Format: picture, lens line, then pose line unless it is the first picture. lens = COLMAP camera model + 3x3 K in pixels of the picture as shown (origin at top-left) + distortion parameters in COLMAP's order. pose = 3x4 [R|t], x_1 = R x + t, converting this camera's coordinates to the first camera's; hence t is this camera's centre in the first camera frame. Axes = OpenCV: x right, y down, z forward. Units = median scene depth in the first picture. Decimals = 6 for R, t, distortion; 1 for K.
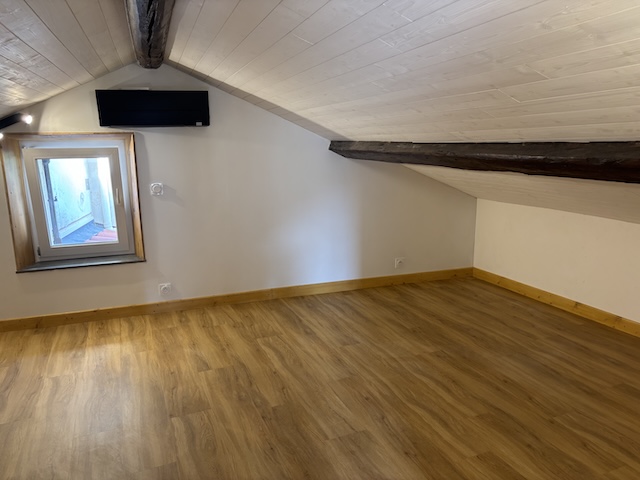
lens RADIAL K [[485.9, 0, 317.1], [0, 485.9, 239.6], [0, 0, 1]] dist [-0.027838, 0.003413]
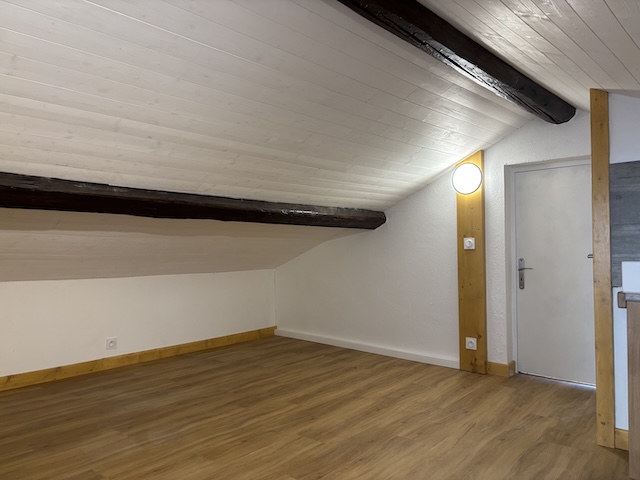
lens RADIAL K [[485.9, 0, 317.5], [0, 485.9, 241.4], [0, 0, 1]] dist [-0.027838, 0.003413]
pose [[-0.480483, 0.046198, 0.875787, -0.793346], [0.197643, 0.978626, 0.056810, -0.083626], [-0.854443, 0.200390, -0.479344, 1.204347]]
